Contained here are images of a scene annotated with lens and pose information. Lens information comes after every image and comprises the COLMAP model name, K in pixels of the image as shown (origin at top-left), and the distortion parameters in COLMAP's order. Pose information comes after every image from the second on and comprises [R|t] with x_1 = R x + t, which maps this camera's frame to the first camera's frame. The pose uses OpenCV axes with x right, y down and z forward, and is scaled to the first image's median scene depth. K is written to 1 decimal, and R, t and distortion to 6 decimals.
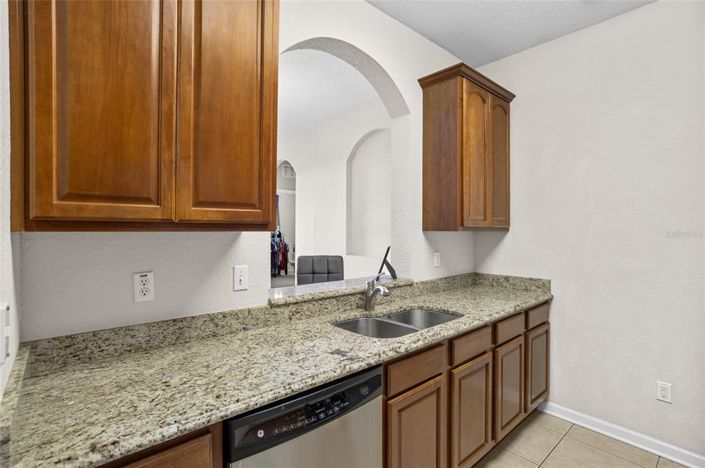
lens RADIAL K [[339.2, 0, 354.7], [0, 339.2, 231.0], [0, 0, 1]] dist [-0.059444, 0.031362]
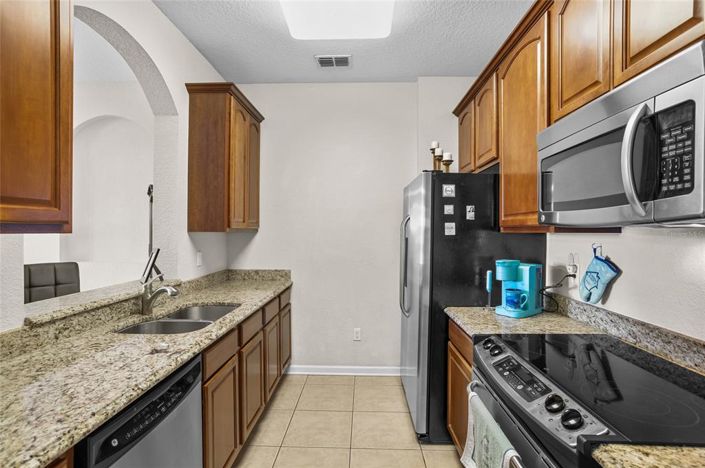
lens RADIAL K [[339.2, 0, 354.7], [0, 339.2, 231.0], [0, 0, 1]] dist [-0.059444, 0.031362]
pose [[0.680076, -0.000483, 0.733142, -0.254848], [0.000786, 1.000000, -0.000071, -0.002753], [-0.733141, 0.000624, 0.680076, -0.082452]]
